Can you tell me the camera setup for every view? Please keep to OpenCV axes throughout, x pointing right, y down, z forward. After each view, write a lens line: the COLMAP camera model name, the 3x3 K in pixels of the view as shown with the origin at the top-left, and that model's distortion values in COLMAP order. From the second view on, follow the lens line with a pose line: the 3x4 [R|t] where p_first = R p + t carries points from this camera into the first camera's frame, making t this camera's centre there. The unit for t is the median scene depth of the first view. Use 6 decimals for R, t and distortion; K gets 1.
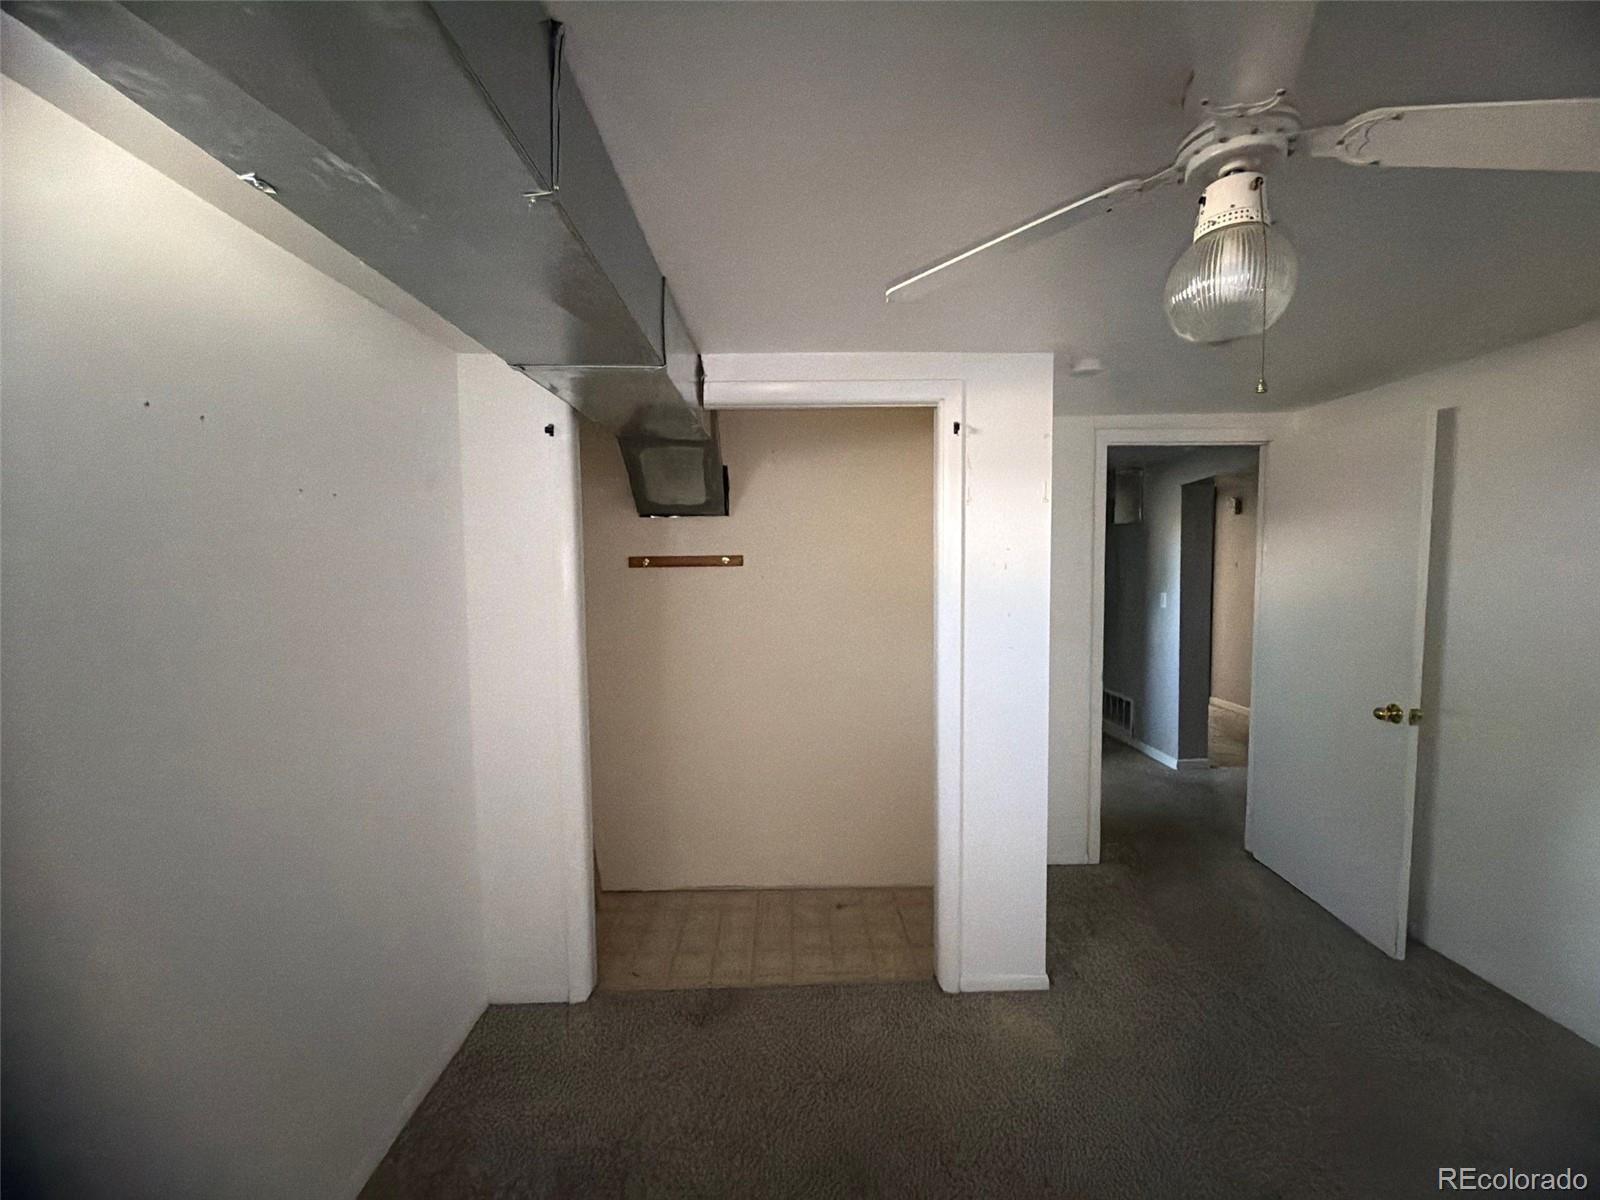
lens RADIAL K [[639.1, 0, 798.2], [0, 639.1, 599.7], [0, 0, 1]] dist [-0.000558, 0.000183]
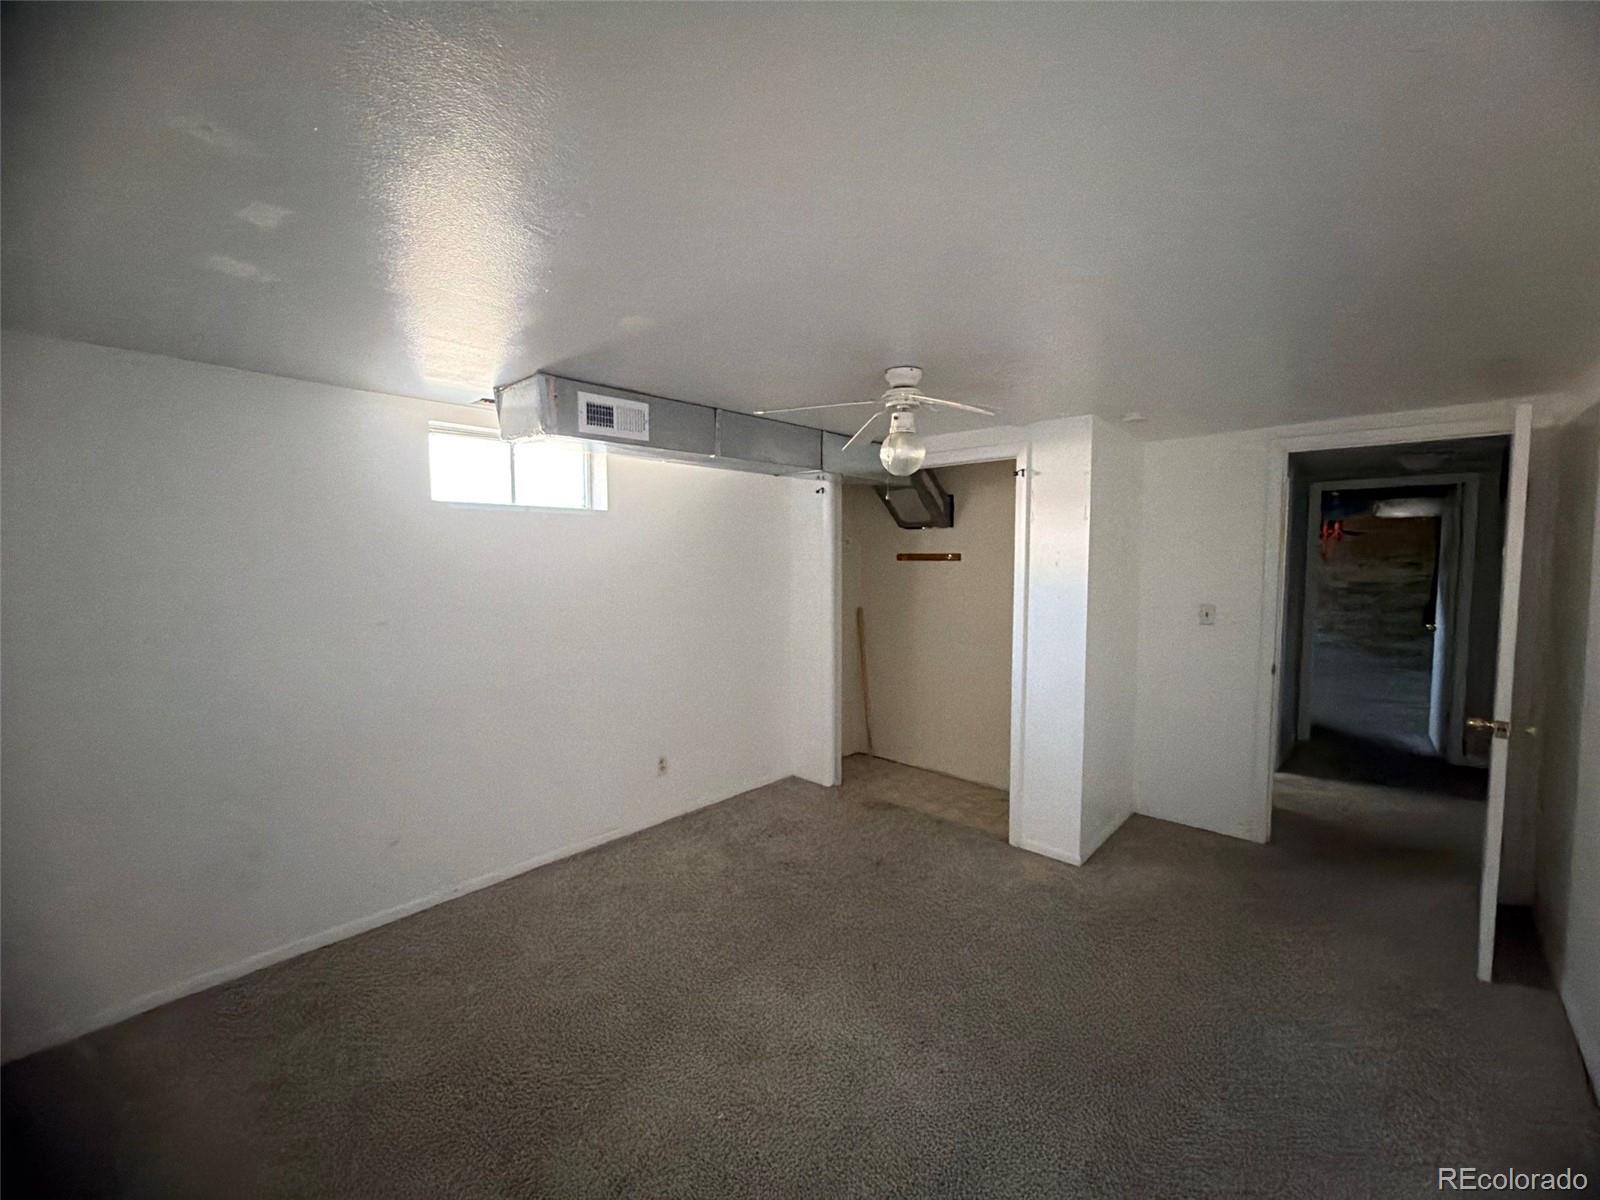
lens RADIAL K [[639.1, 0, 798.2], [0, 639.1, 599.7], [0, 0, 1]] dist [-0.000558, 0.000183]
pose [[0.718224, 0.059170, -0.693292, 0.694000], [-0.049491, 0.998198, 0.033922, 0.006785], [0.694050, 0.009948, 0.719858, -0.348376]]
